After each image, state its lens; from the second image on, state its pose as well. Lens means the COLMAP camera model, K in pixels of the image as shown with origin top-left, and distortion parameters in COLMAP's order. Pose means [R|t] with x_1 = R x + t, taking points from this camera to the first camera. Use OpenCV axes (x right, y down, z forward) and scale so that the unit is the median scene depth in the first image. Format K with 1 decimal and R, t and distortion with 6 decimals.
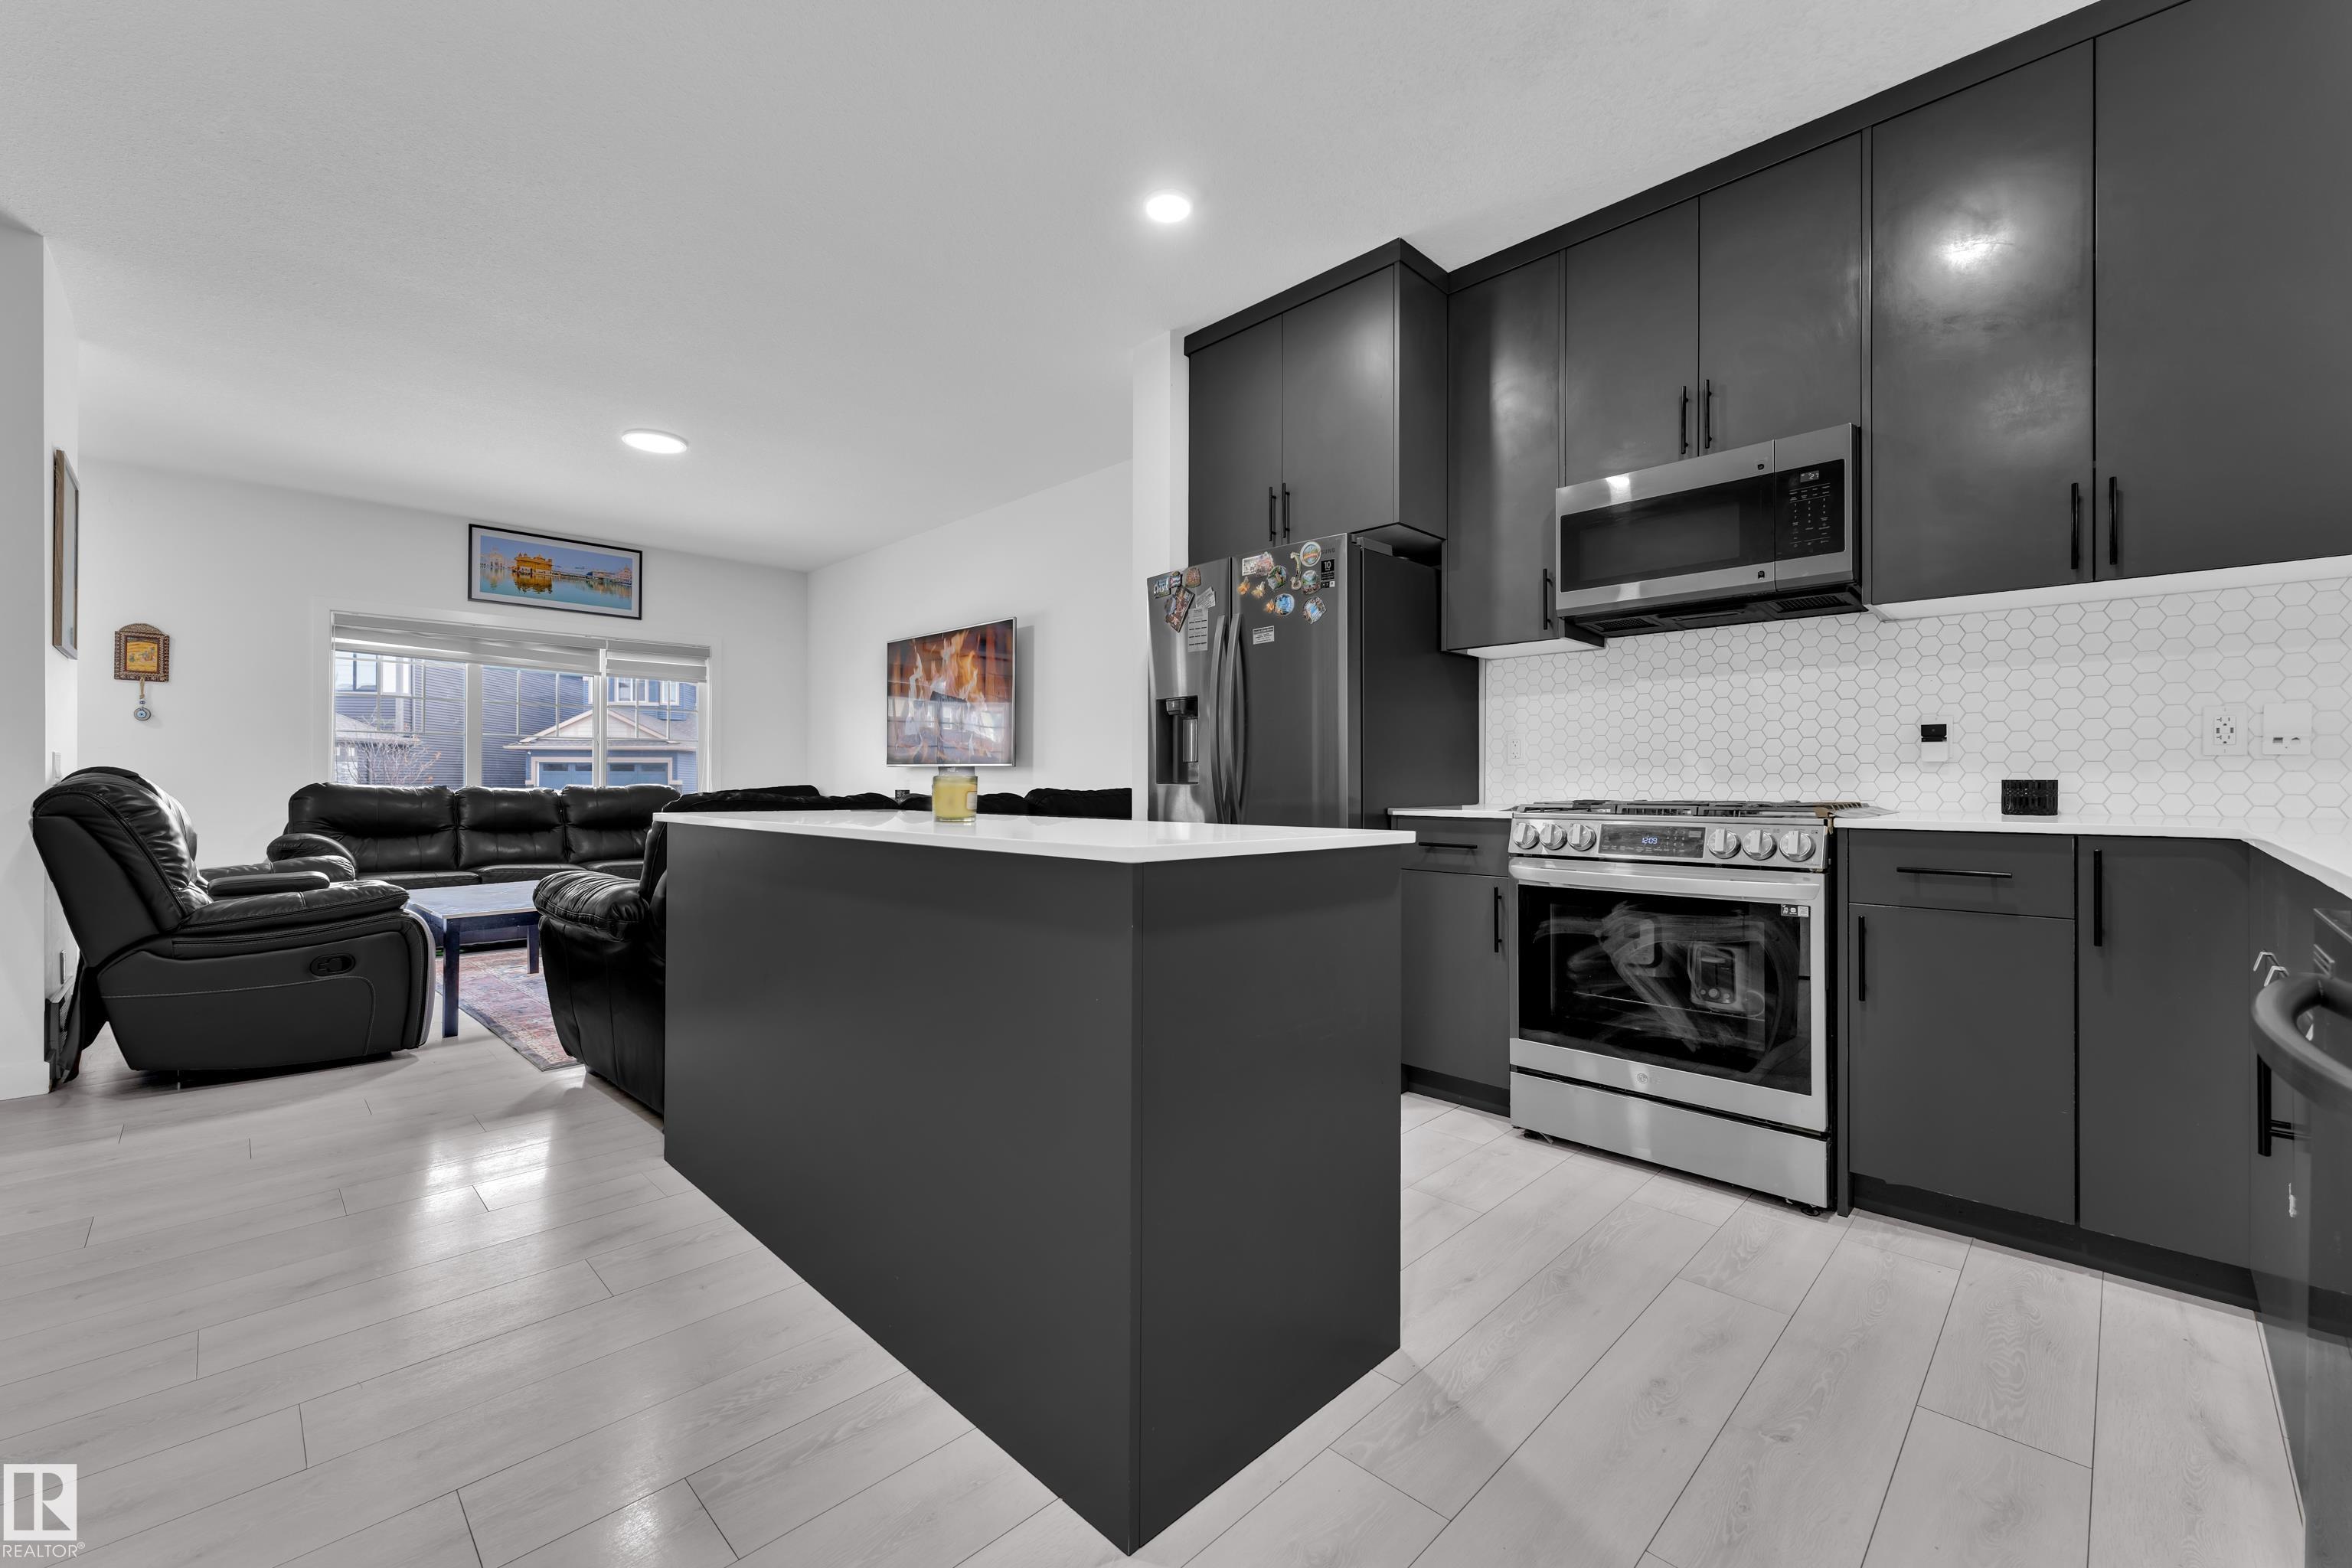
lens RADIAL K [[943.4, 0, 1174.2], [0, 943.4, 777.1], [0, 0, 1]] dist [0.002086, -0.000105]
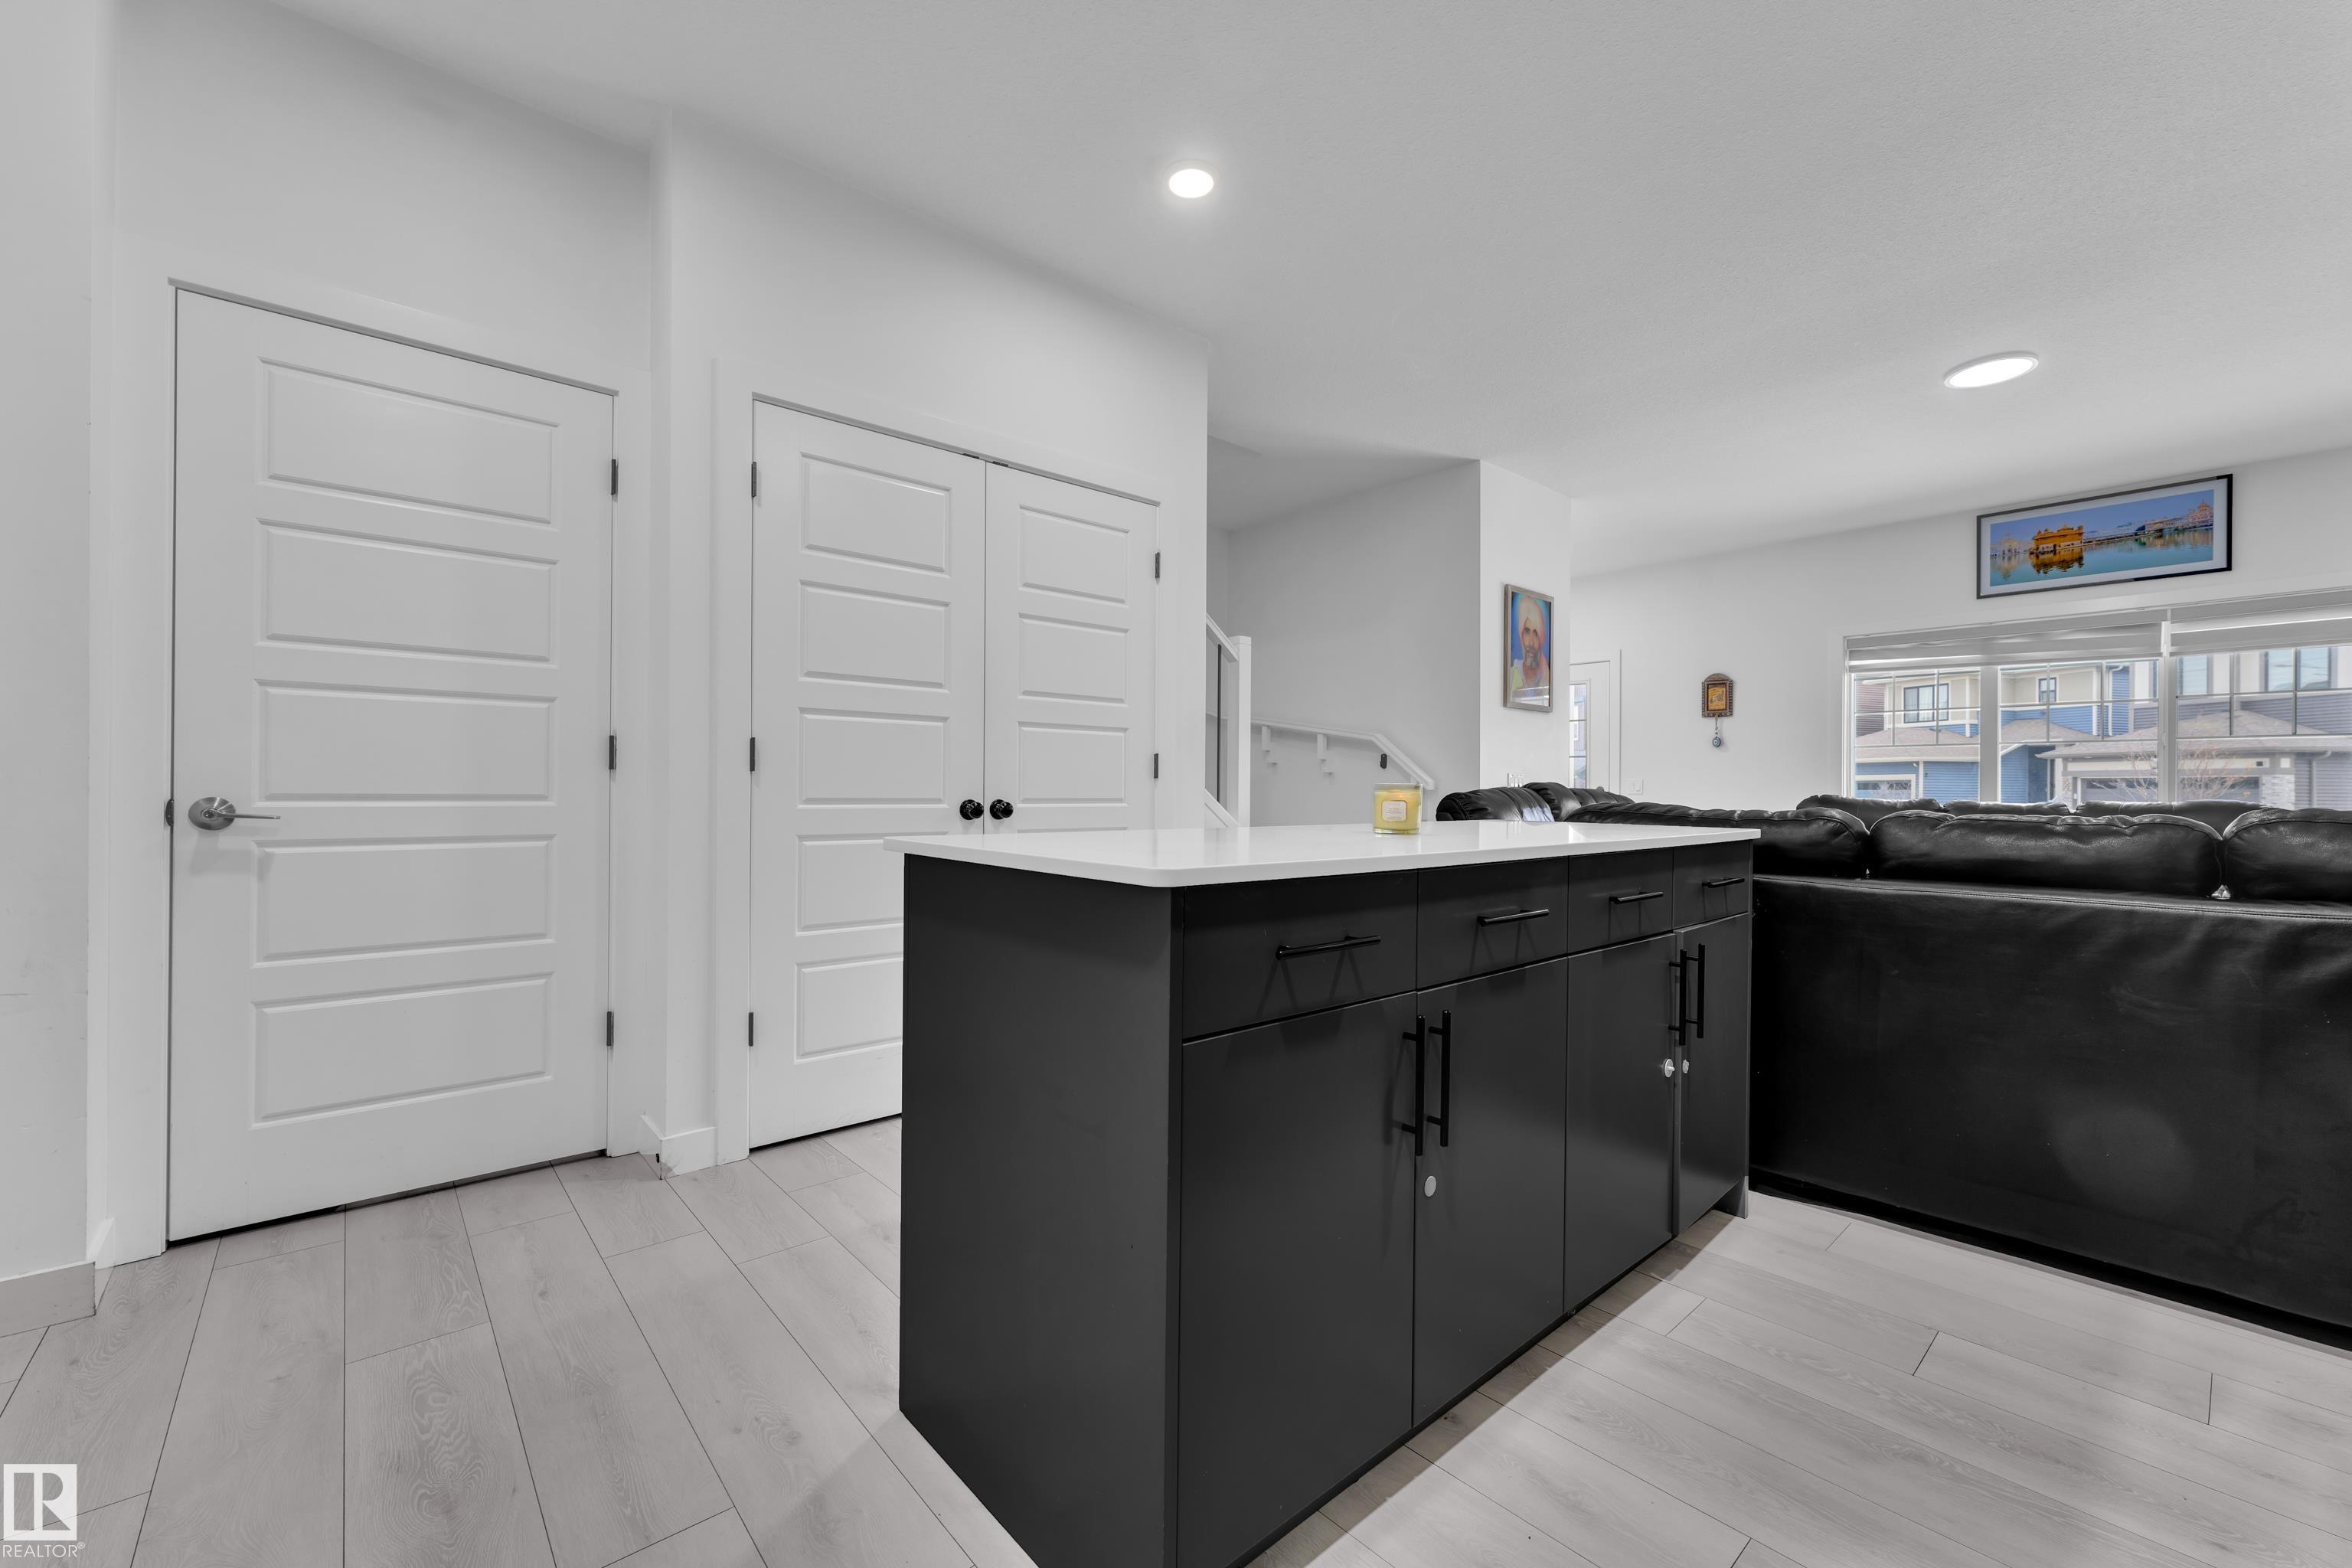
lens RADIAL K [[943.4, 0, 1168.7], [0, 943.4, 785.2], [0, 0, 1]] dist [0.002086, -0.000105]
pose [[-0.065628, -0.007576, -0.997815, 0.276960], [-0.001005, 0.999971, -0.007526, 0.004421], [0.997844, 0.000509, -0.065634, 0.327623]]
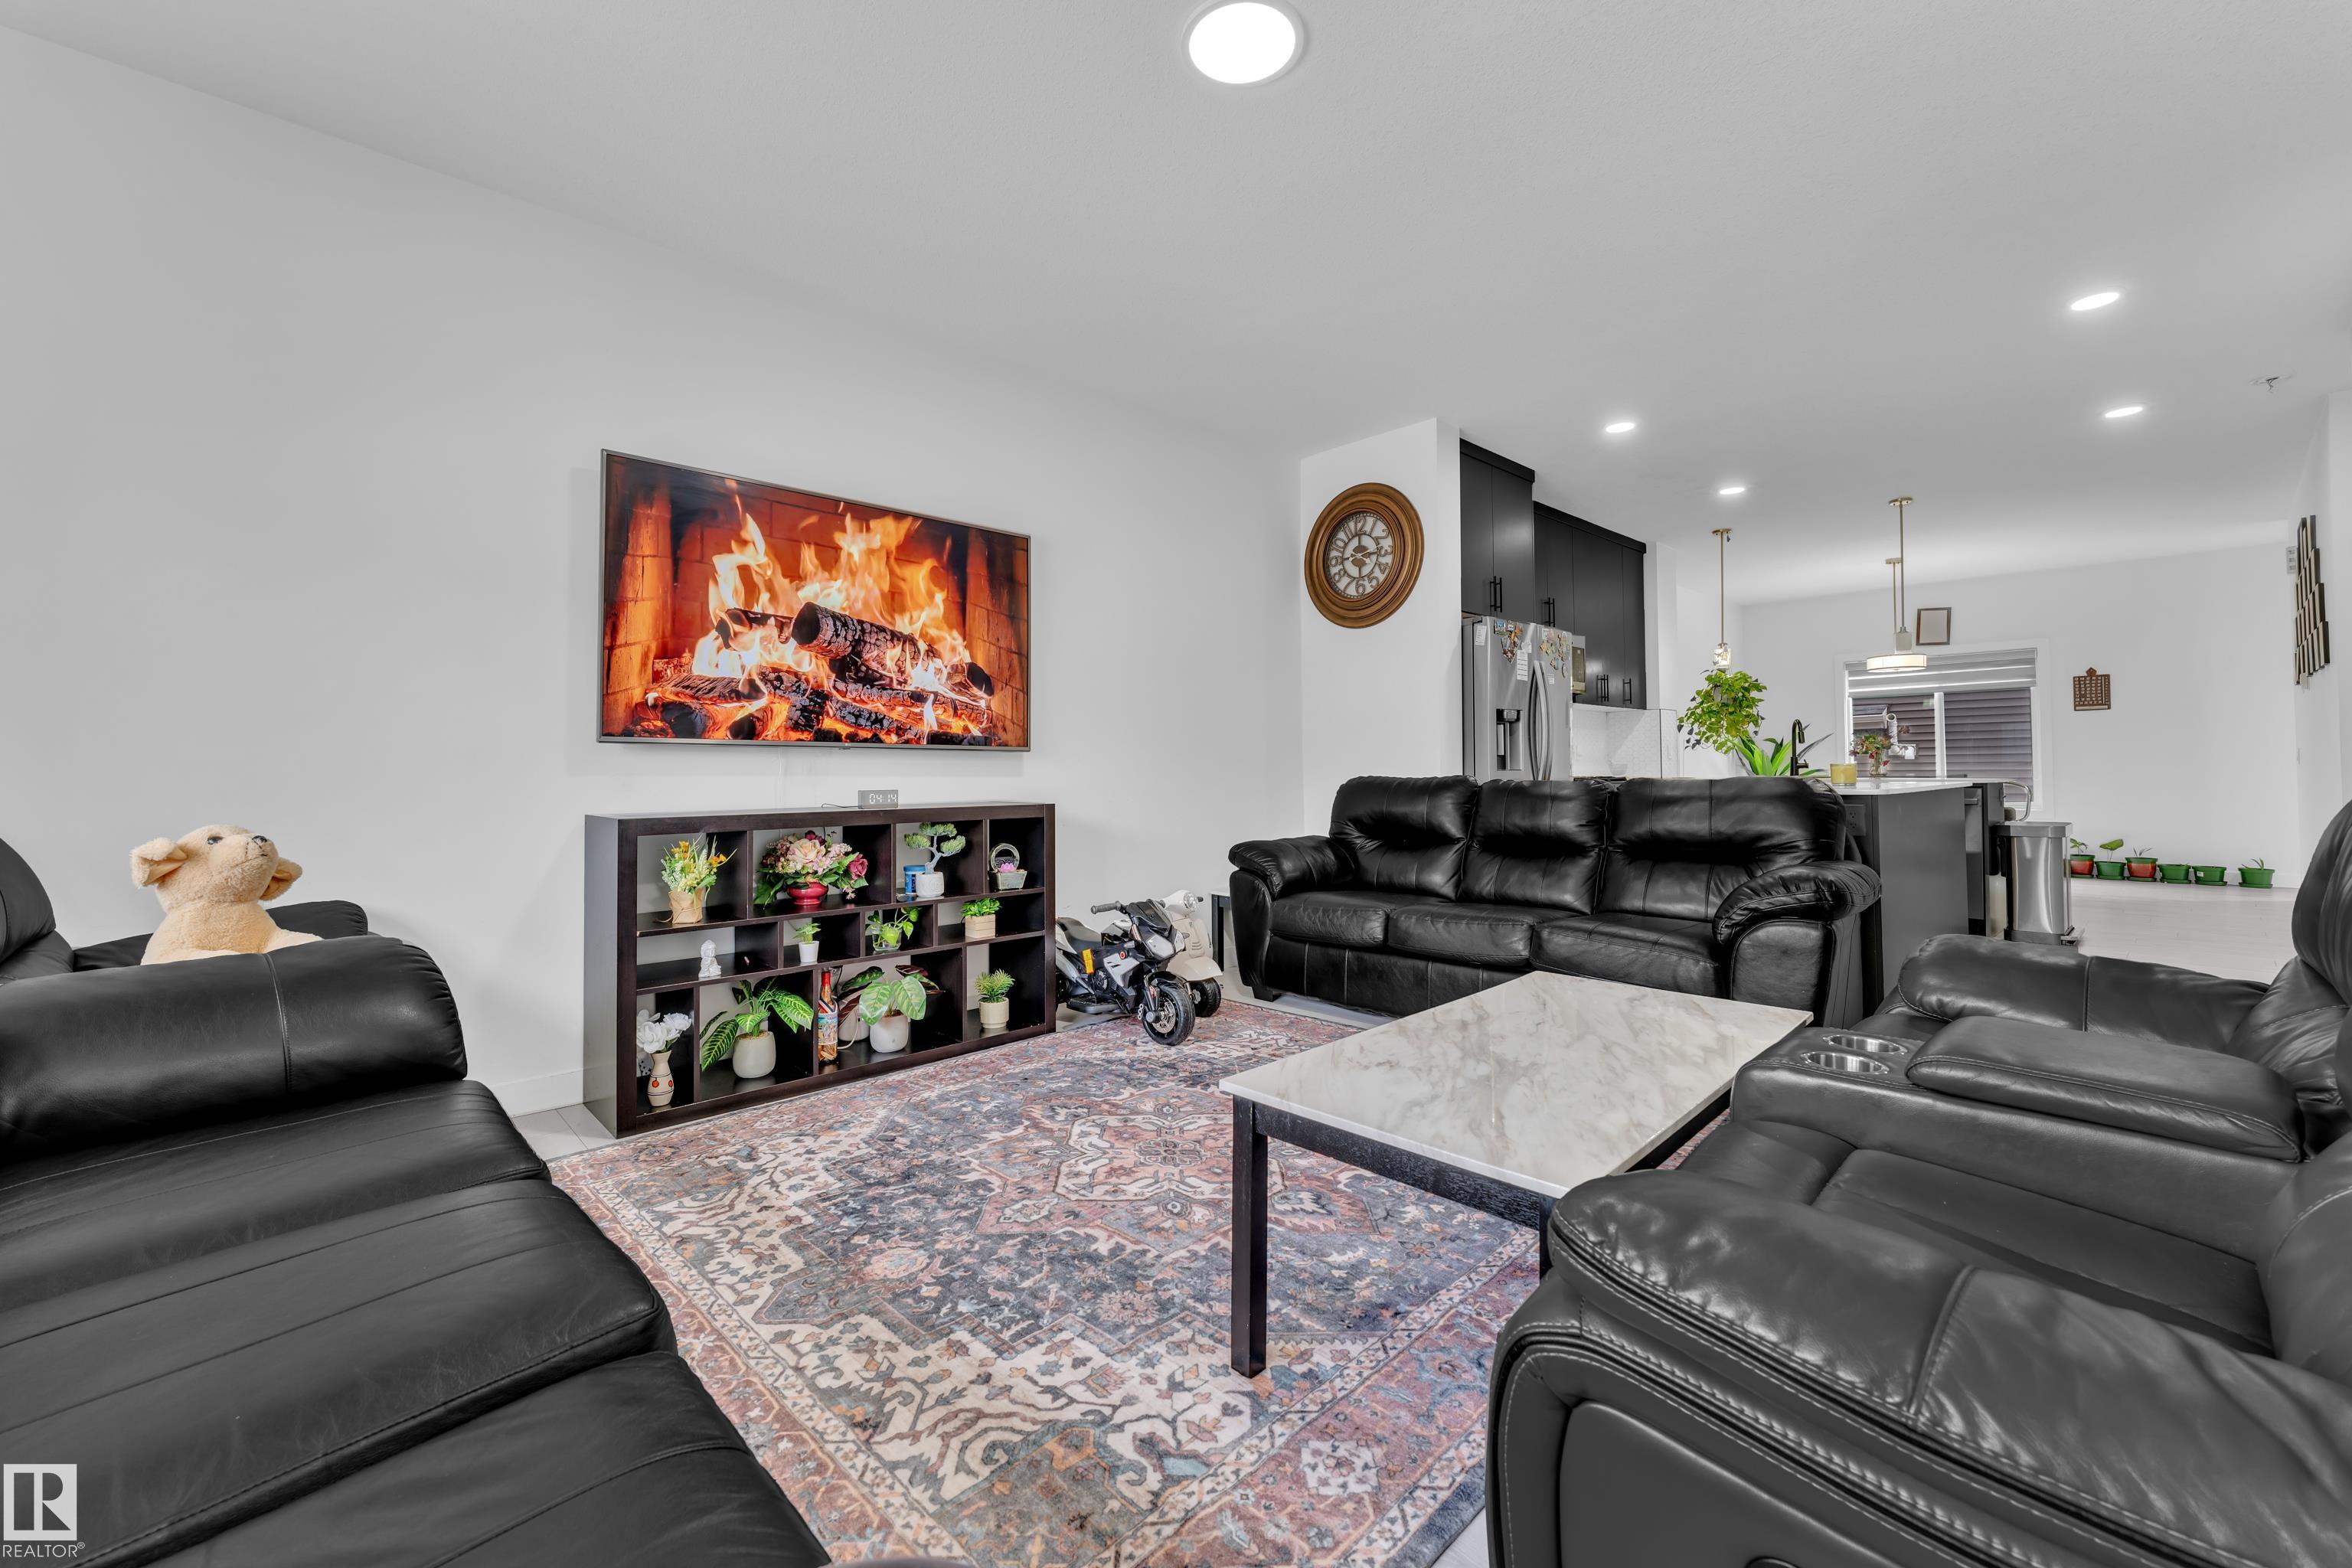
lens RADIAL K [[943.4, 0, 1181.5], [0, 943.4, 754.7], [0, 0, 1]] dist [0.002086, -0.000105]
pose [[0.038998, 0.017325, 0.999089, -0.935670], [0.004511, 0.999836, -0.017514, 0.003650], [-0.999229, 0.005190, 0.038914, 0.944665]]
